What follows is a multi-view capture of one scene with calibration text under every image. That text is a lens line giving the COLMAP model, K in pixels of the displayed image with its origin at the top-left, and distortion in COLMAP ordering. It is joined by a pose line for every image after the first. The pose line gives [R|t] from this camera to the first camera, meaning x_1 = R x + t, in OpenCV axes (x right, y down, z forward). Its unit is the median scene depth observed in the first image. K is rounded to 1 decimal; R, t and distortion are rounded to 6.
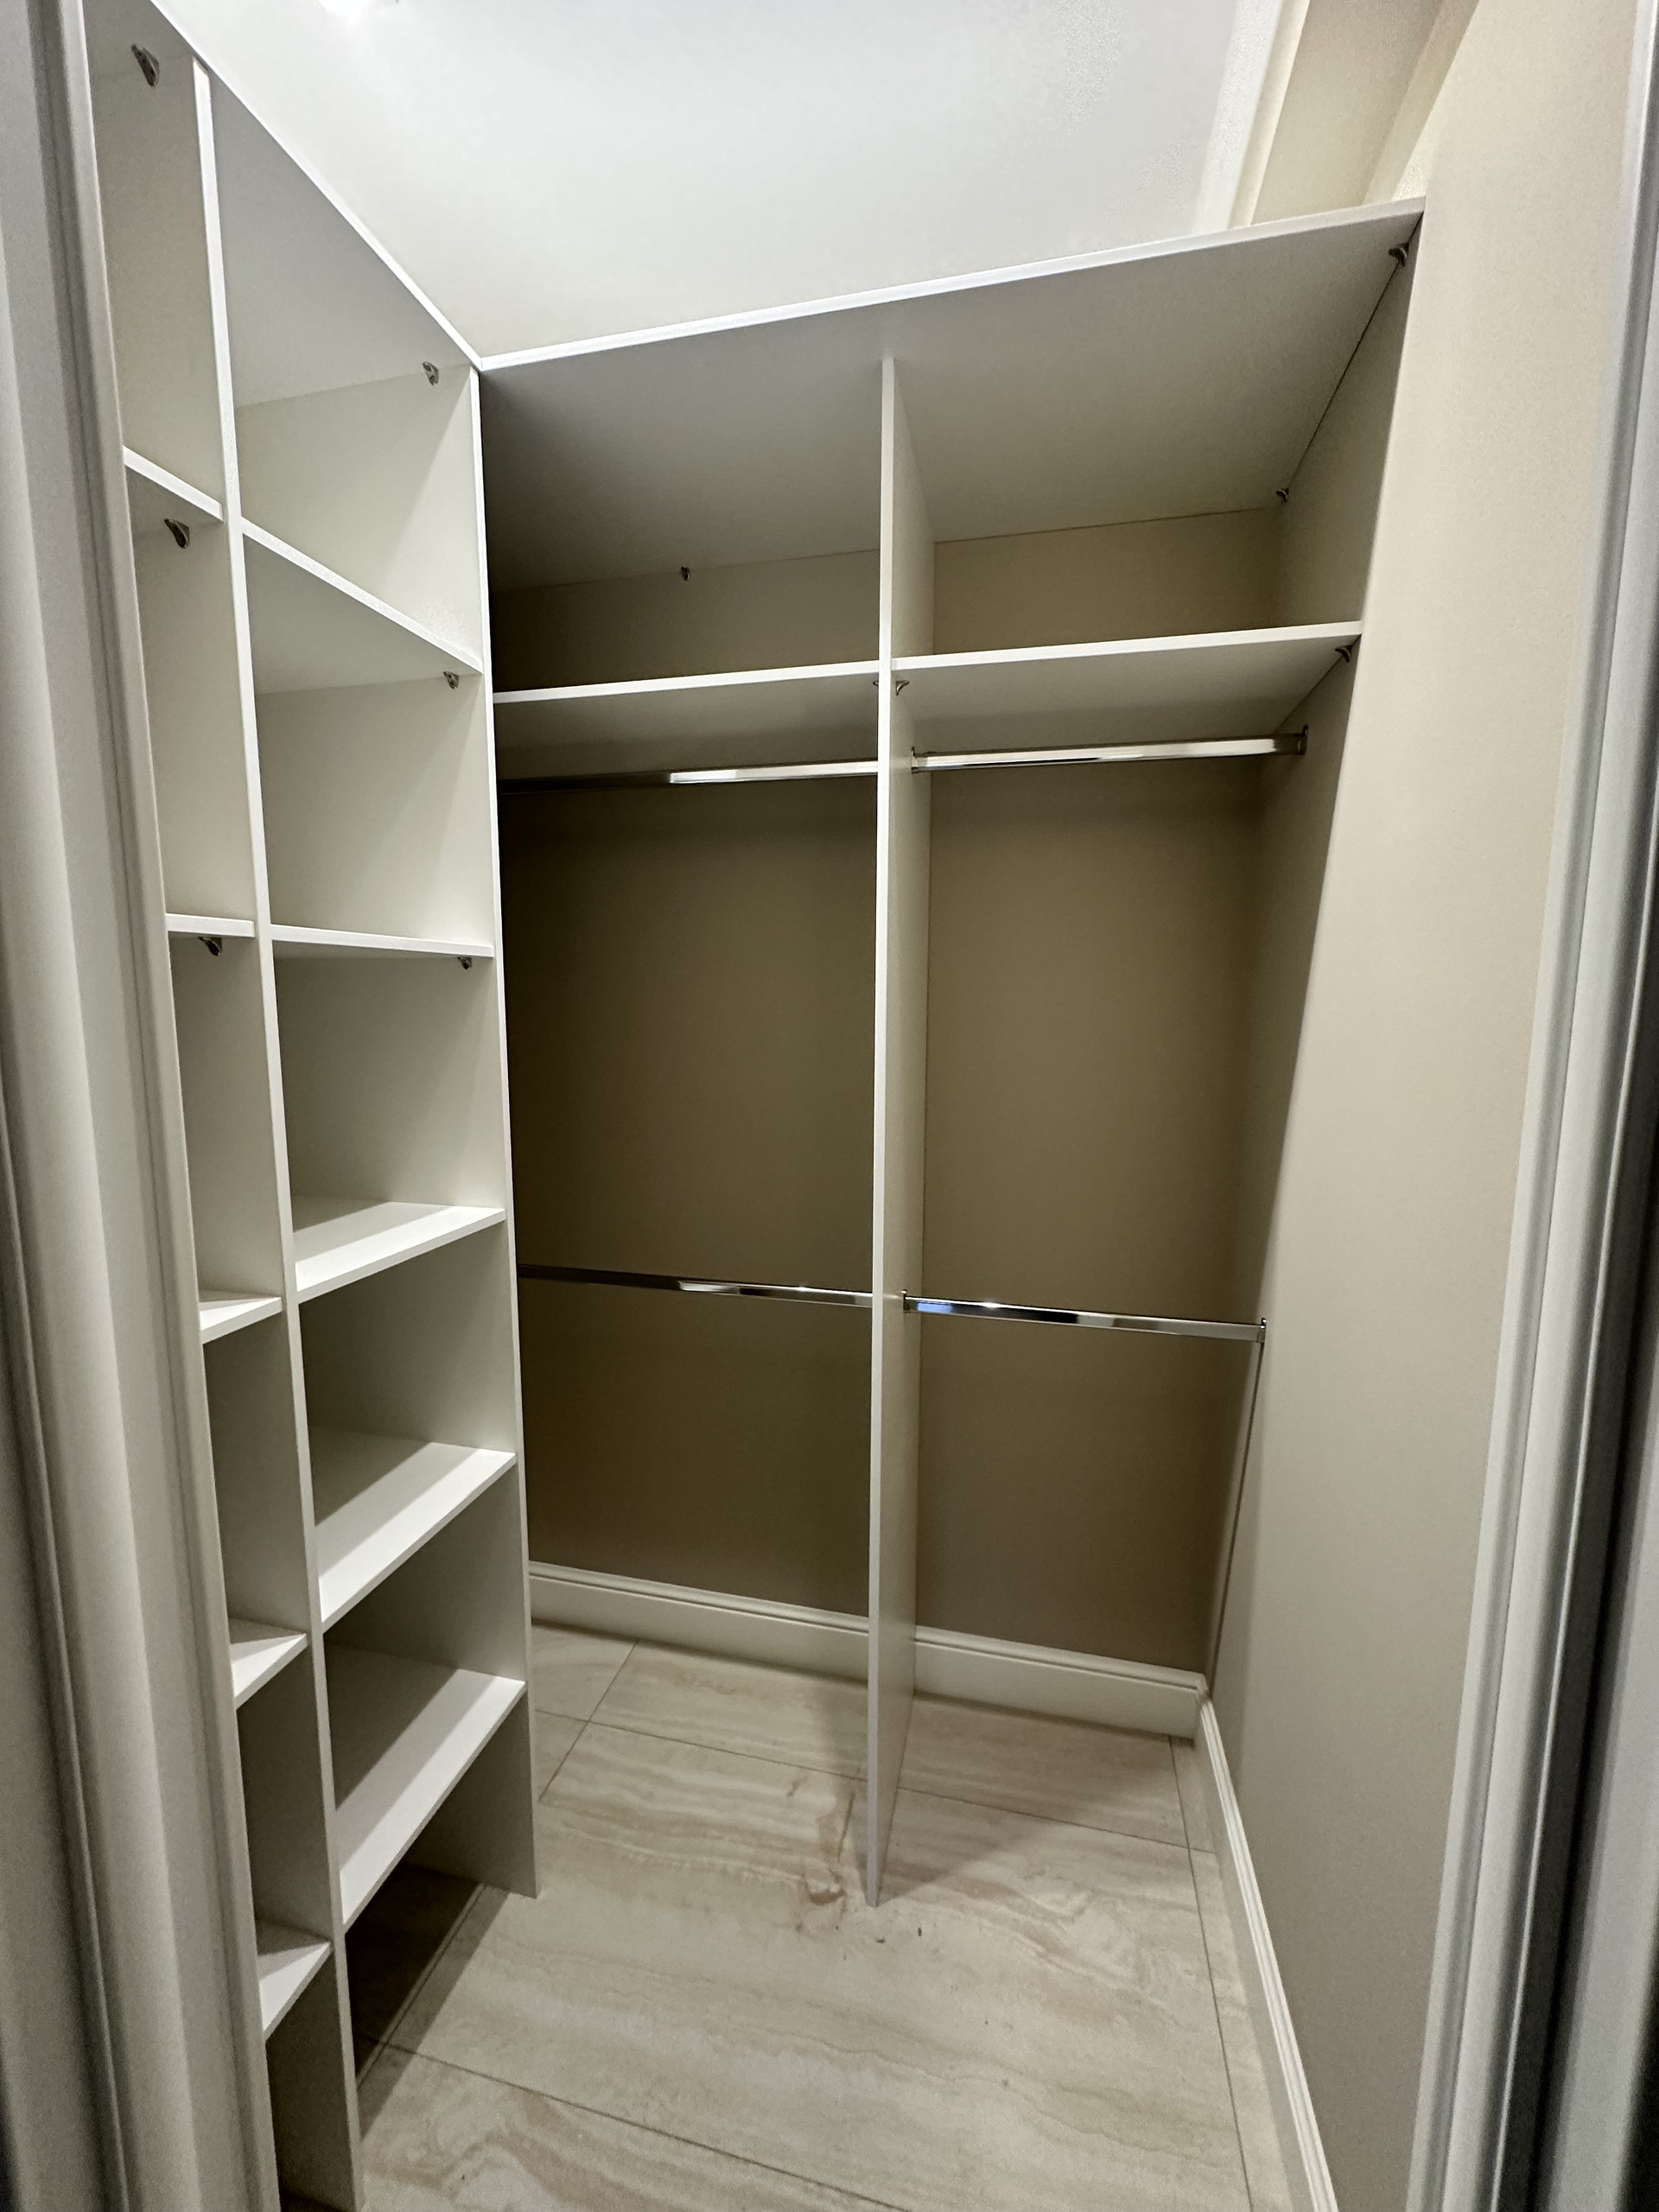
lens RADIAL K [[879.9, 0, 830.8], [0, 879.9, 1106.5], [0, 0, 1]] dist [-0.001245, 0.000119]
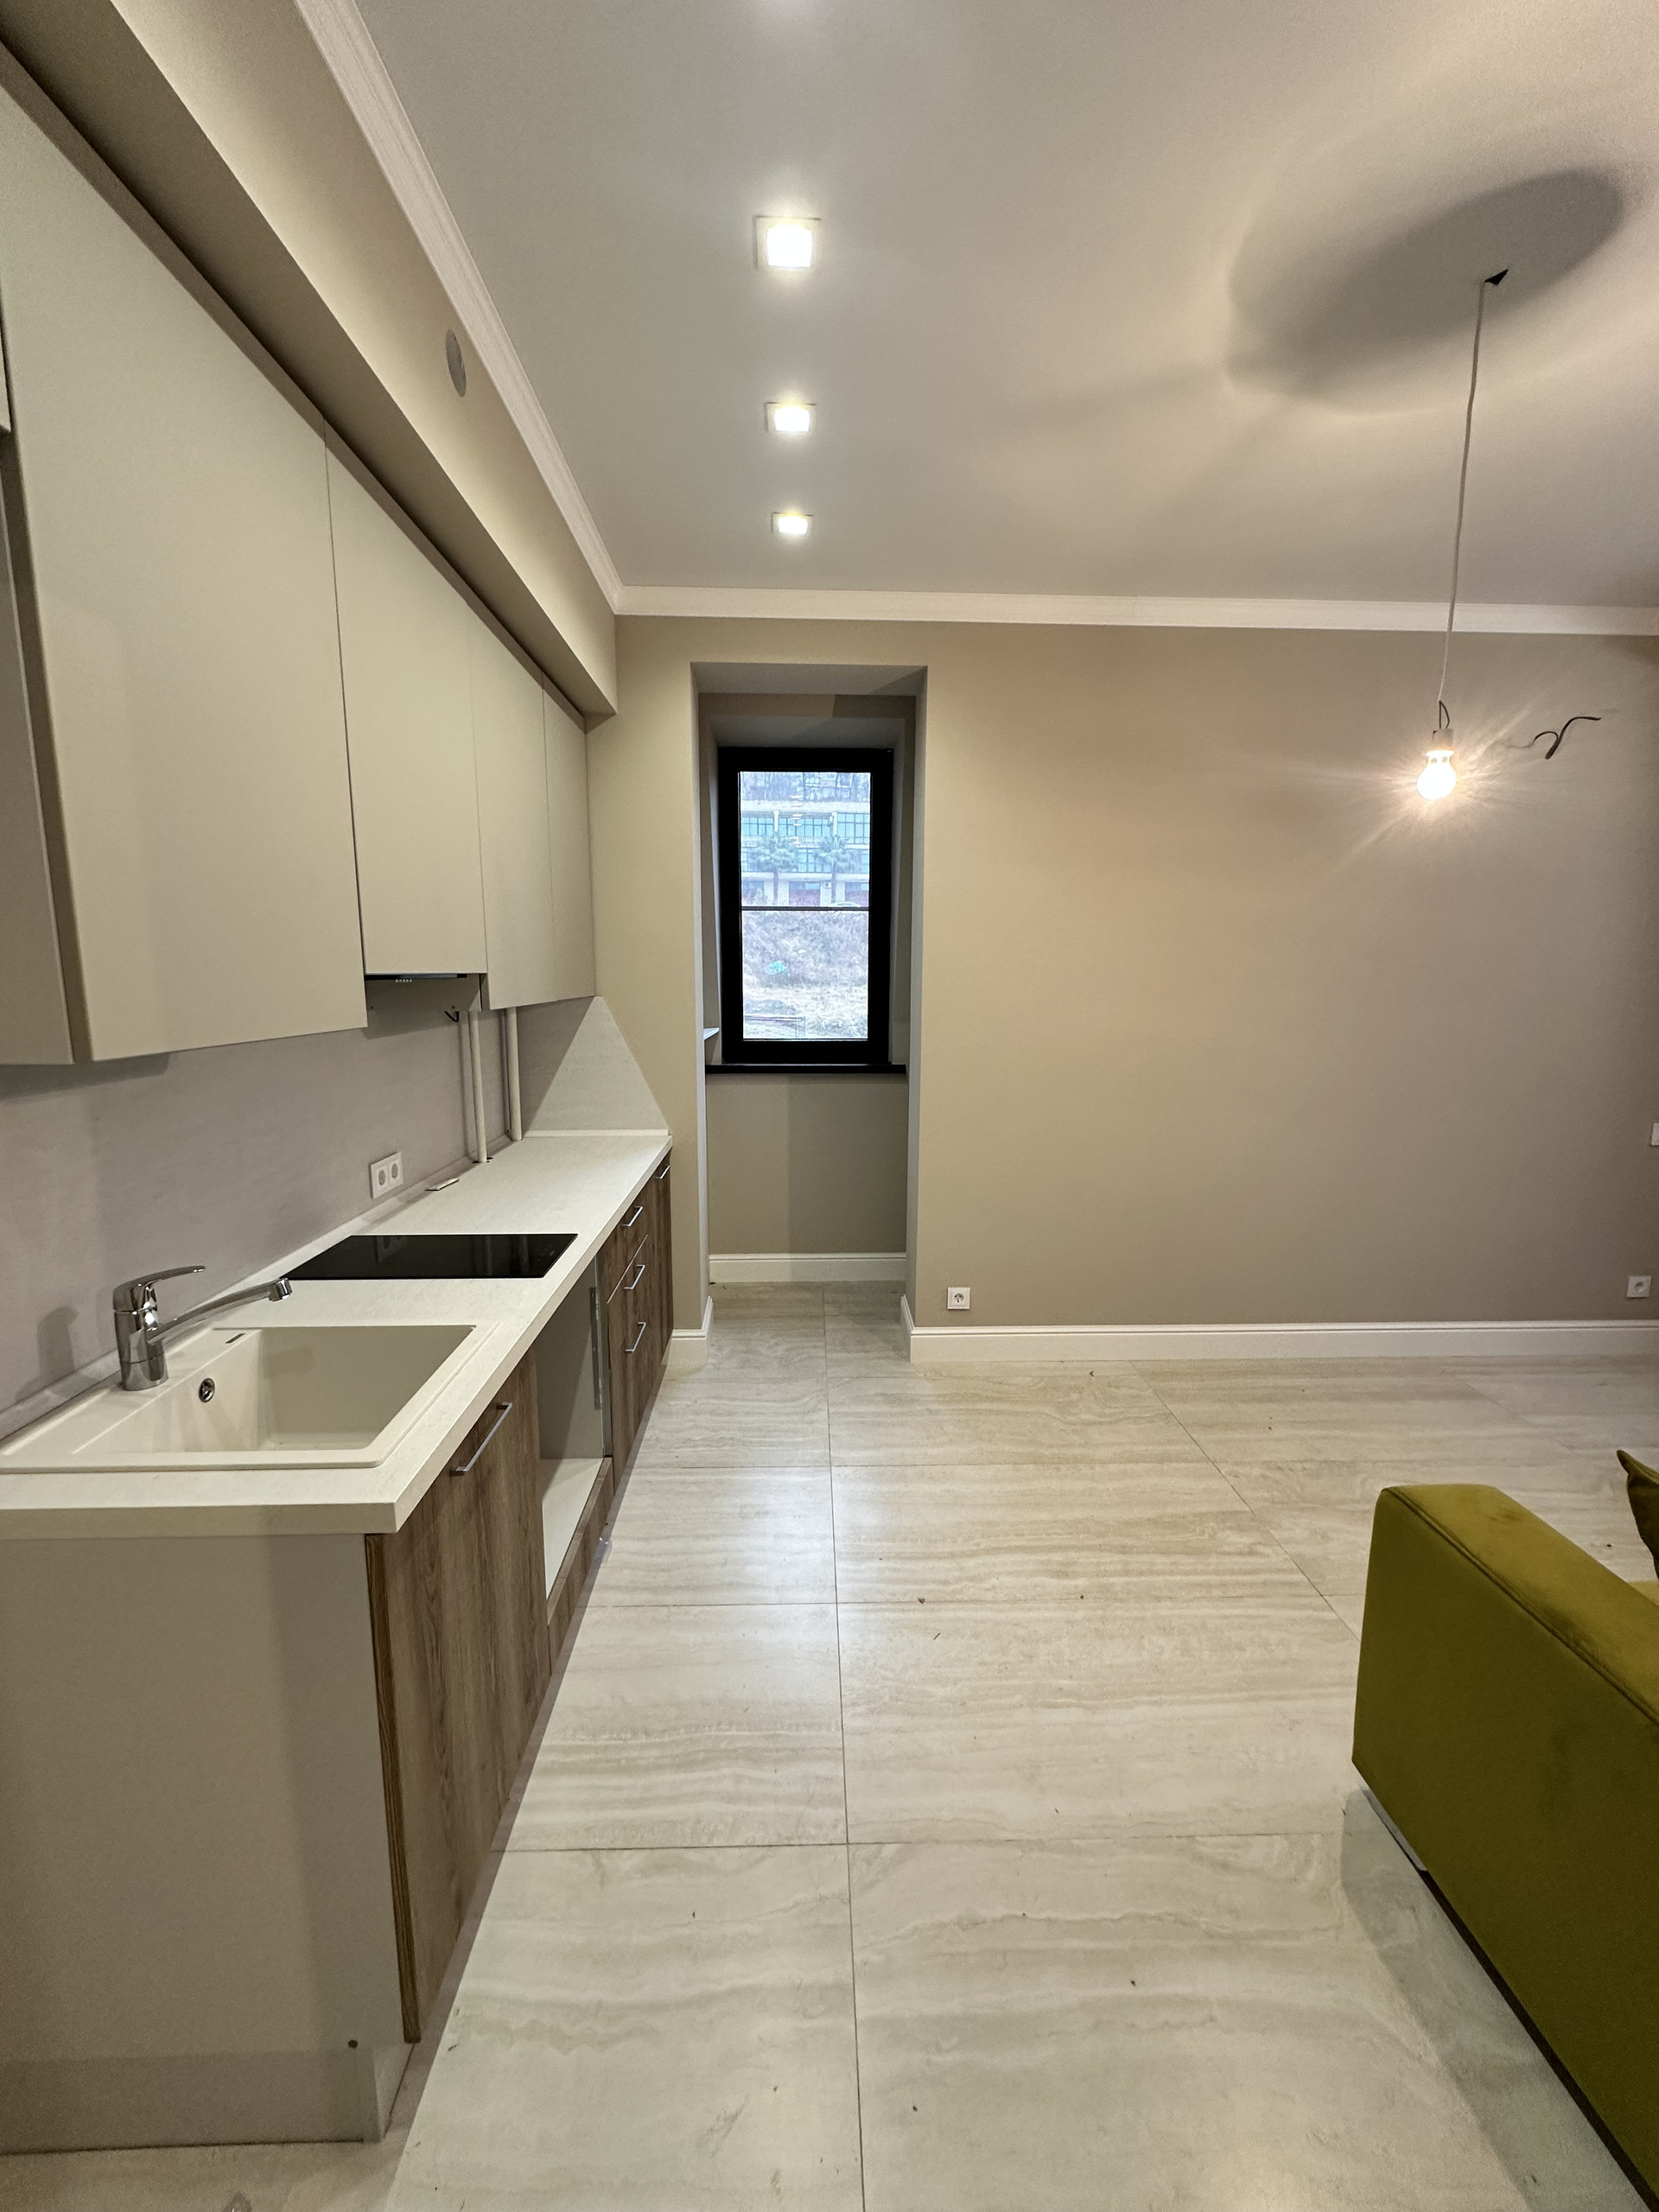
lens RADIAL K [[879.9, 0, 830.8], [0, 879.9, 1106.5], [0, 0, 1]] dist [-0.001245, 0.000119]
pose [[-0.965568, 0.031151, -0.258278, -0.078325], [-0.040778, 0.962408, 0.268528, -0.217097], [0.256934, 0.269815, -0.928001, 1.817849]]
